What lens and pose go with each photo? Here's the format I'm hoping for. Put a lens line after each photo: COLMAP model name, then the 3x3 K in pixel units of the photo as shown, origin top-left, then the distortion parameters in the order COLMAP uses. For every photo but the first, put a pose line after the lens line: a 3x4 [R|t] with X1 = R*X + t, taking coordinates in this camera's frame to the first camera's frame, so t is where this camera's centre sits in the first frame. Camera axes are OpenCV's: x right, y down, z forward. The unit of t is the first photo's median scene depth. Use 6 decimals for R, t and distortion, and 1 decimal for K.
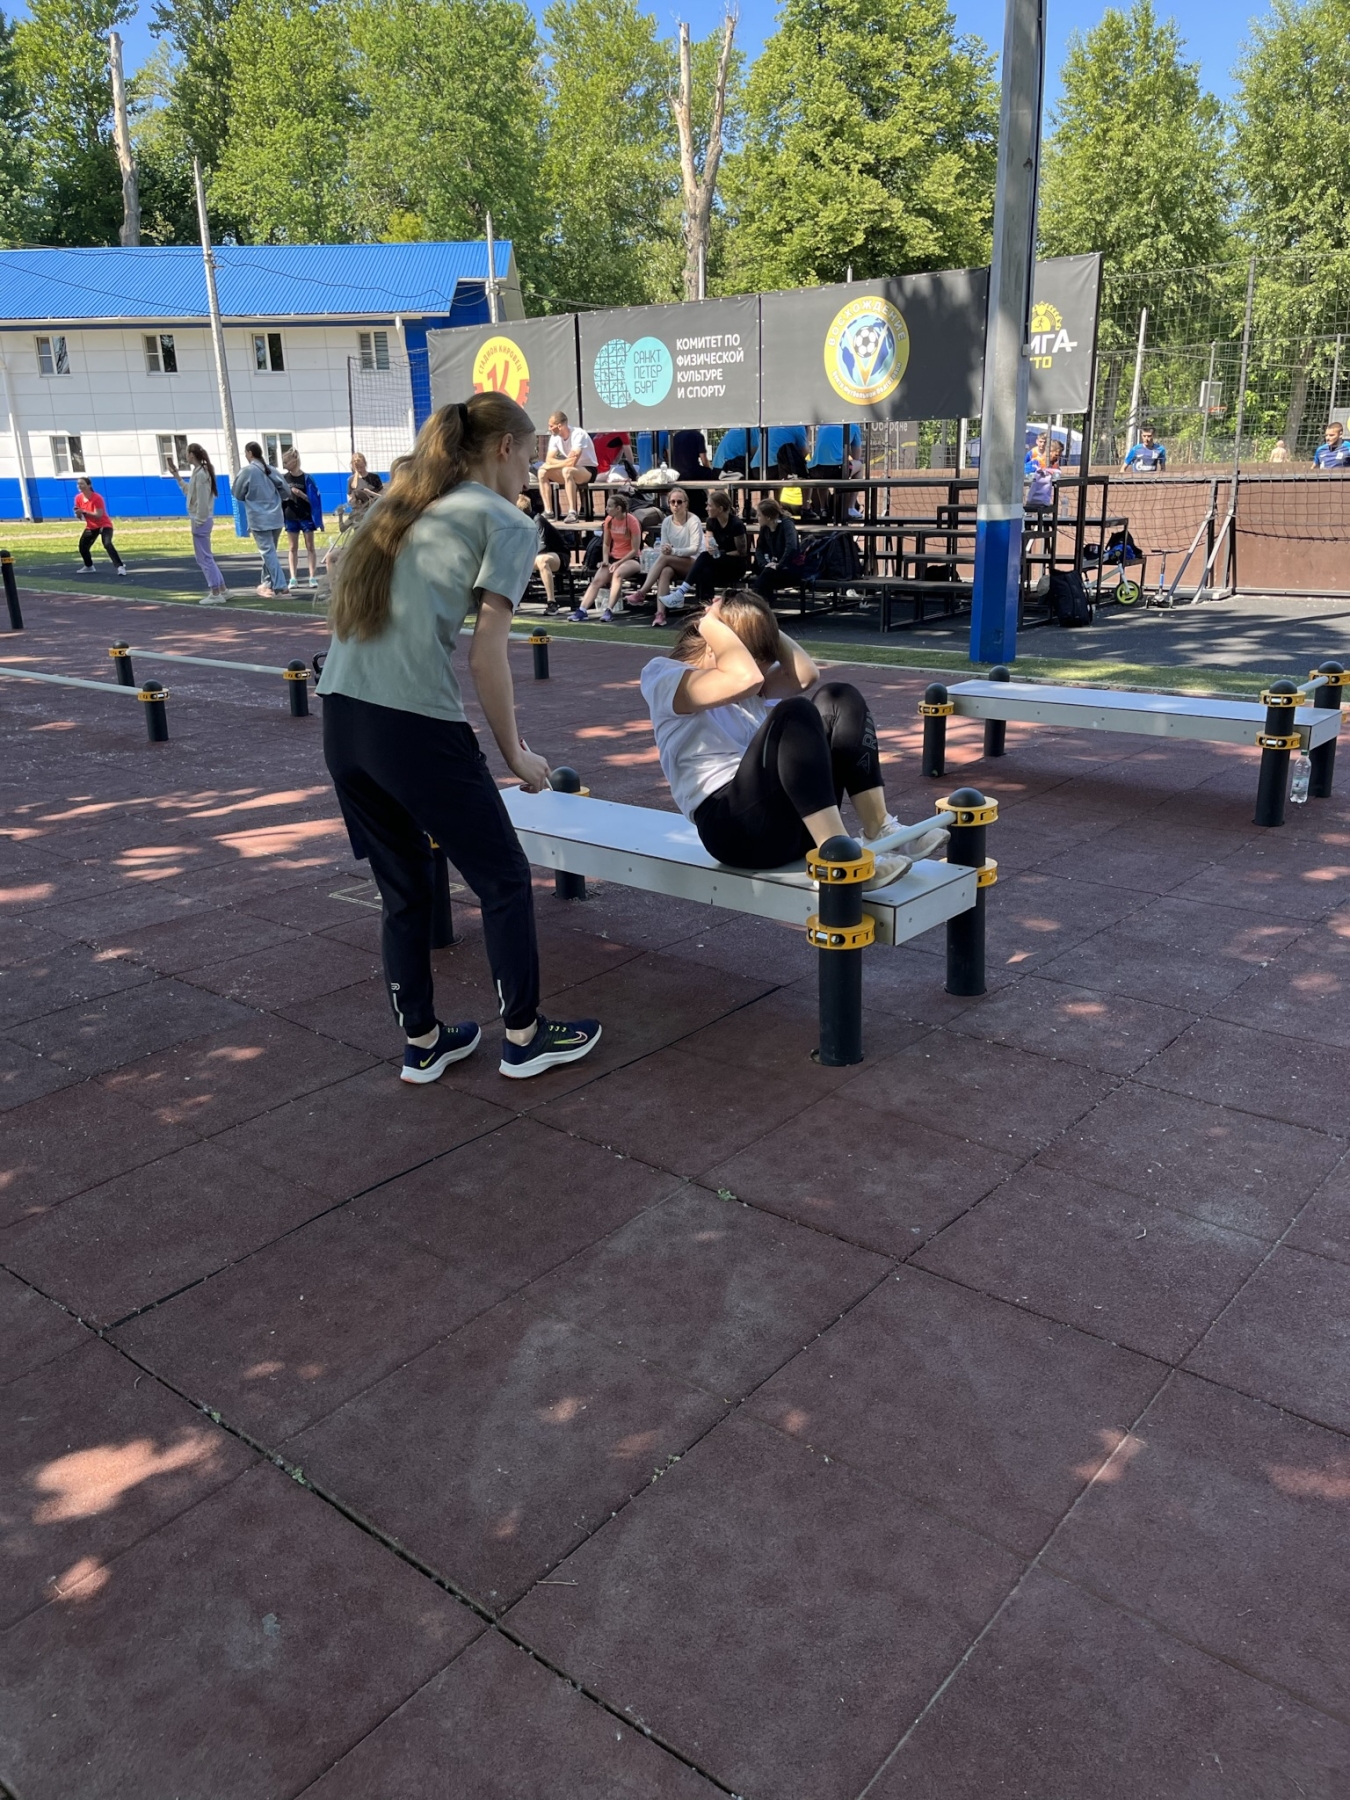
lens RADIAL K [[1367.2, 0, 688.0], [0, 1367.2, 913.3], [0, 0, 1]] dist [0.056855, -0.076340]
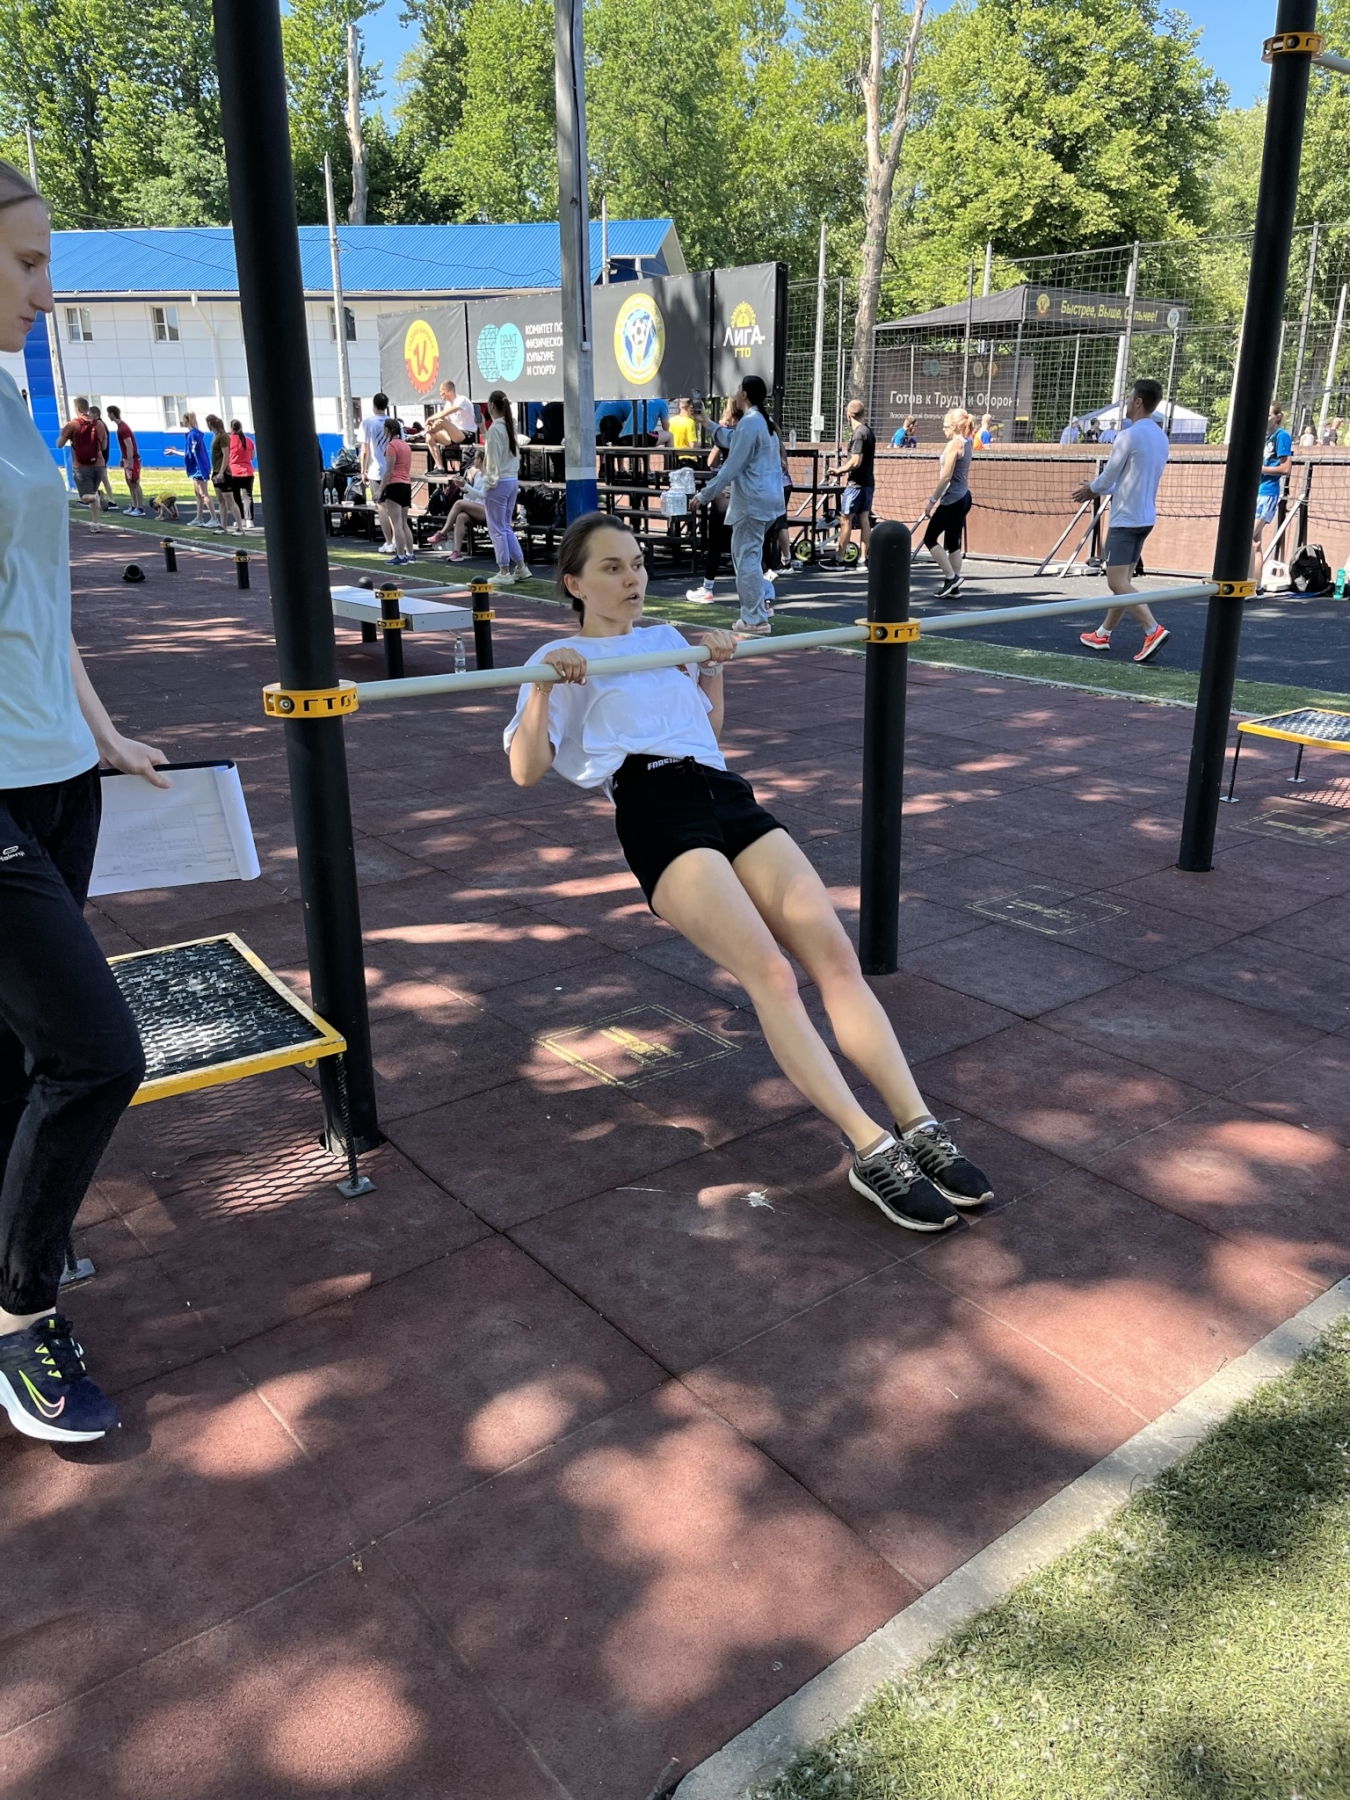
lens RADIAL K [[1367.2, 0, 696.2], [0, 1367.2, 905.1], [0, 0, 1]] dist [0.056855, -0.076340]
pose [[0.980791, 0.085123, -0.175510, 0.104424], [-0.082385, 0.996339, 0.022842, 0.012009], [0.176811, -0.007944, 0.984213, -0.041491]]
